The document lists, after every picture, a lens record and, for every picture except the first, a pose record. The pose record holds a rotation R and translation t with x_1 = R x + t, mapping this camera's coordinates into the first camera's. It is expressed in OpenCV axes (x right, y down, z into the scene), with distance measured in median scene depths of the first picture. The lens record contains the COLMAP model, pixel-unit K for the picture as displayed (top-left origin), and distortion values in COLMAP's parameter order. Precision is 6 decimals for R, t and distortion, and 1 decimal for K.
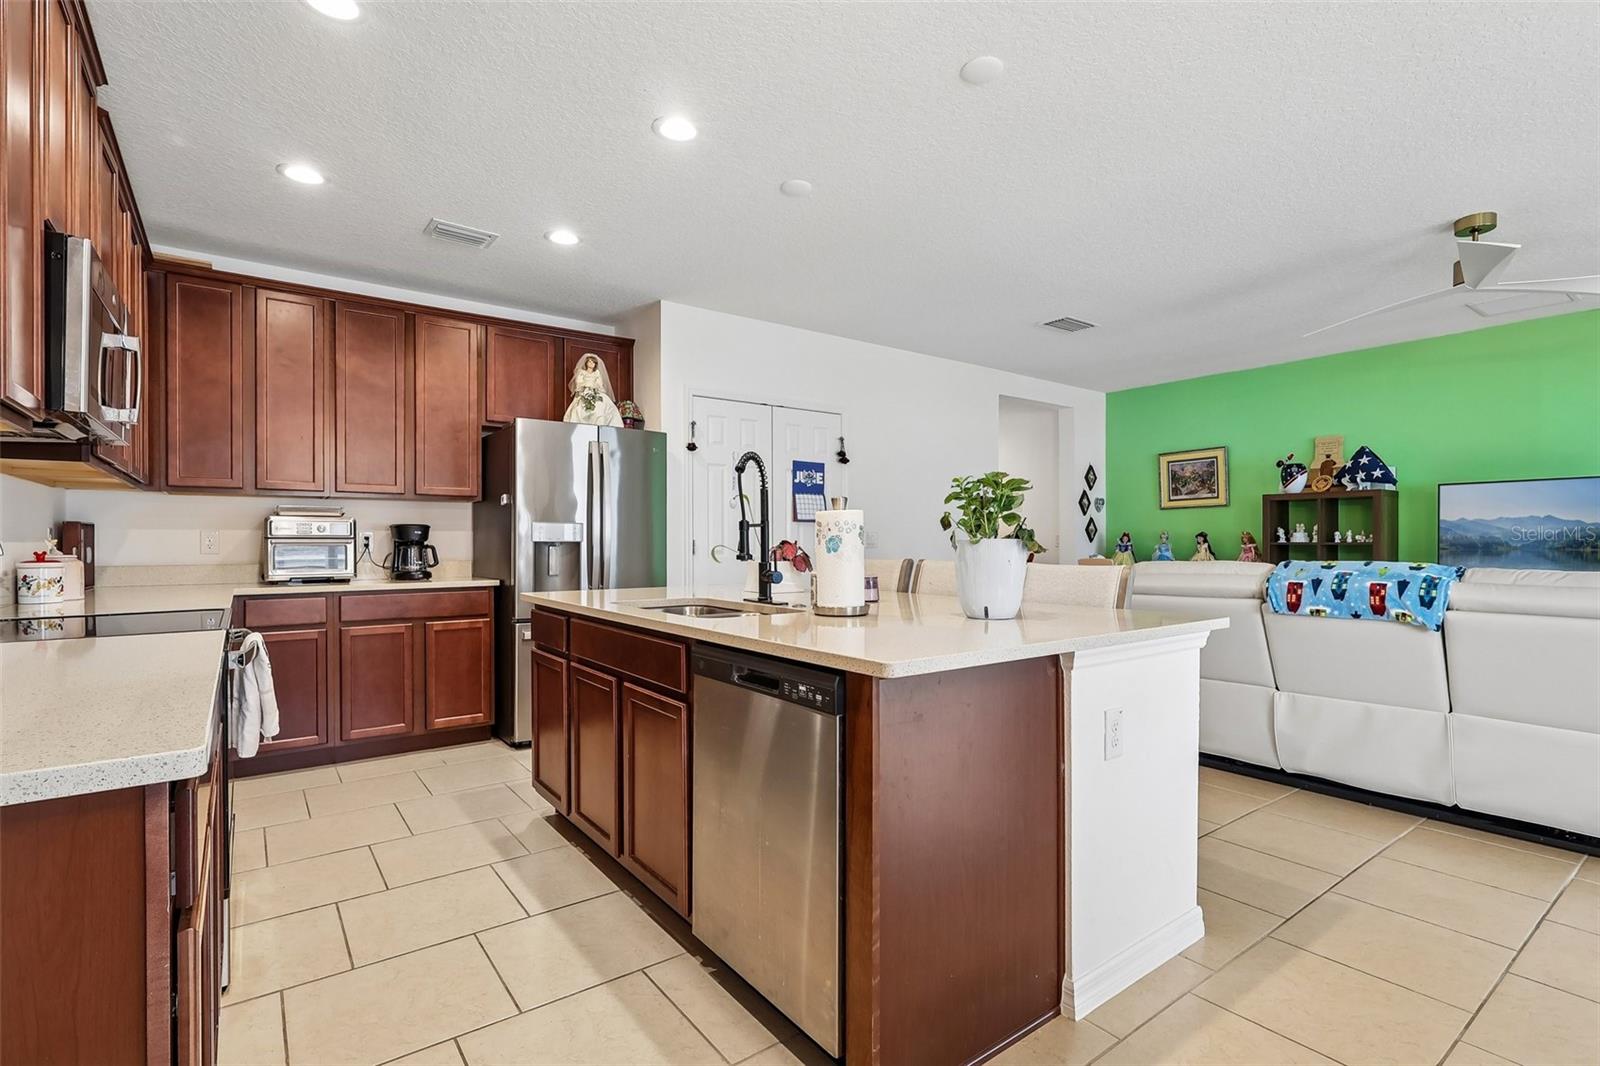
lens RADIAL K [[753.7, 0, 804.5], [0, 753.7, 546.9], [0, 0, 1]] dist [-0.012496, 0.006394]
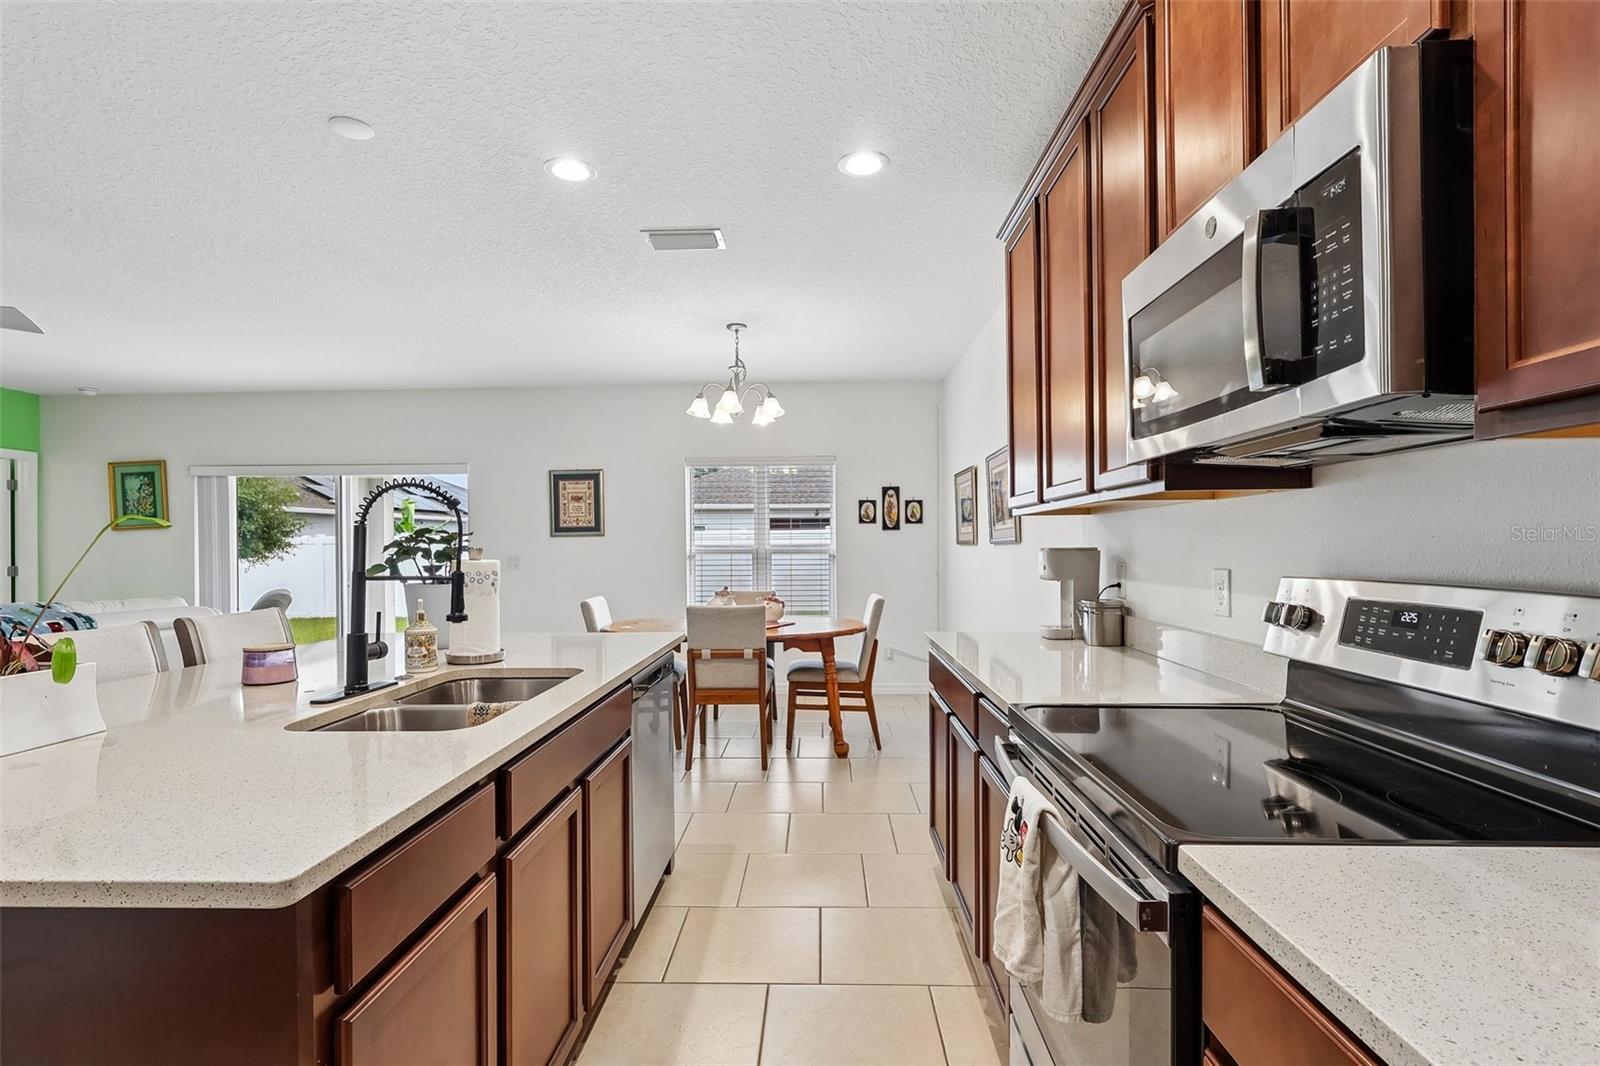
lens RADIAL K [[753.7, 0, 784.1], [0, 753.7, 550.1], [0, 0, 1]] dist [-0.012496, 0.006394]
pose [[-0.767317, 0.002698, 0.641262, -0.461989], [0.013937, 0.999825, 0.012469, -0.034002], [-0.641116, 0.018504, -0.767221, 0.746849]]
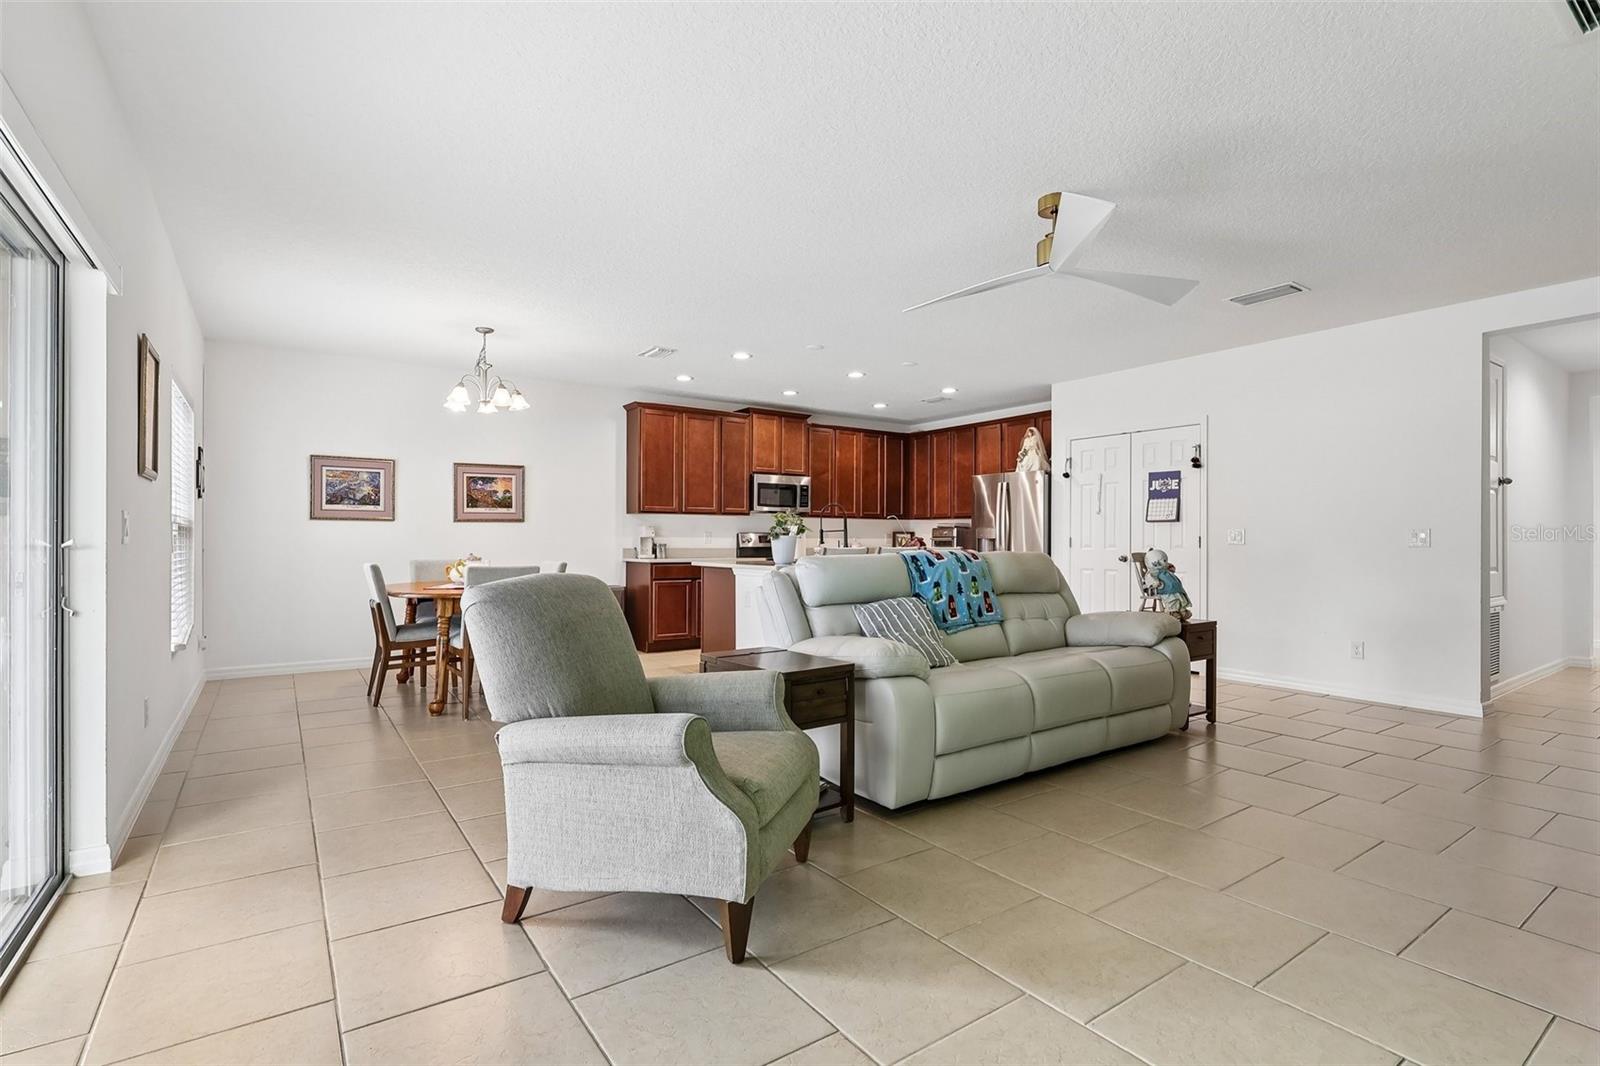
lens RADIAL K [[753.7, 0, 797.4], [0, 753.7, 536.3], [0, 0, 1]] dist [-0.012496, 0.006394]
pose [[-0.028727, -0.008033, -0.999555, 1.416076], [-0.011471, 0.999905, -0.007706, 0.006637], [0.999521, 0.011245, -0.028816, 0.527579]]
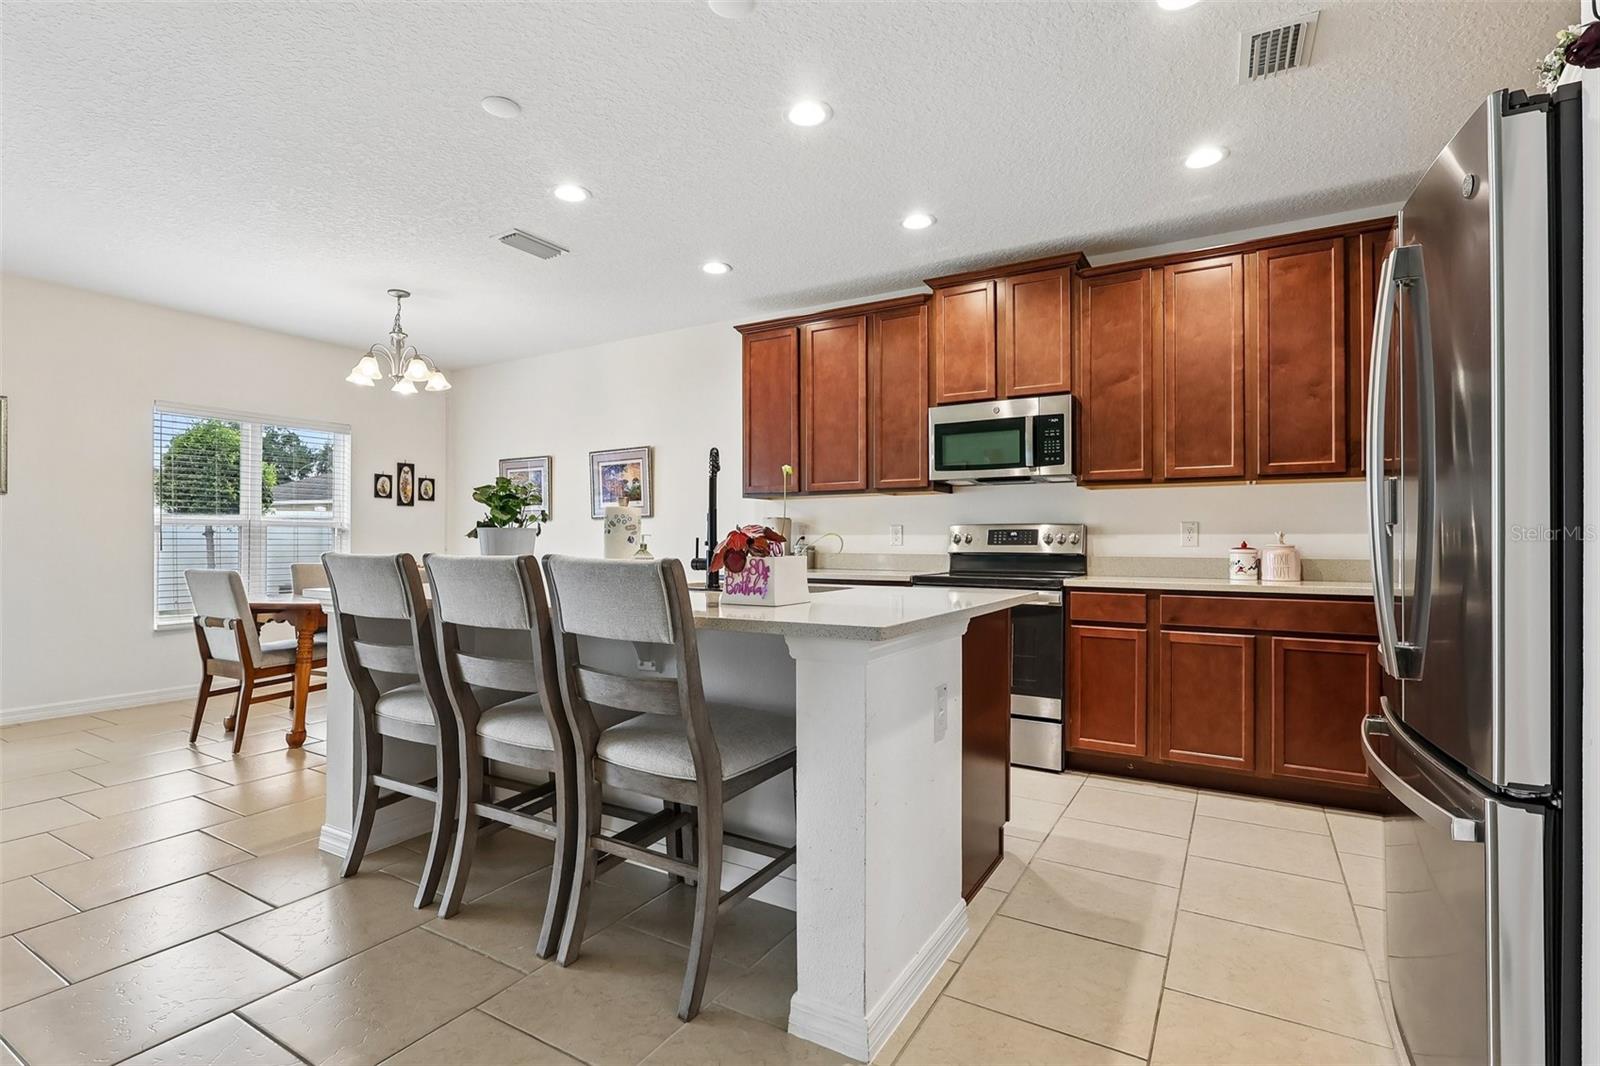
lens RADIAL K [[753.7, 0, 811.7], [0, 753.7, 529.8], [0, 0, 1]] dist [-0.012496, 0.006394]
pose [[-0.921687, -0.007215, -0.387867, 0.118644], [-0.005216, 0.999967, -0.006208, -0.001356], [0.387899, -0.003698, -0.921694, 1.149085]]
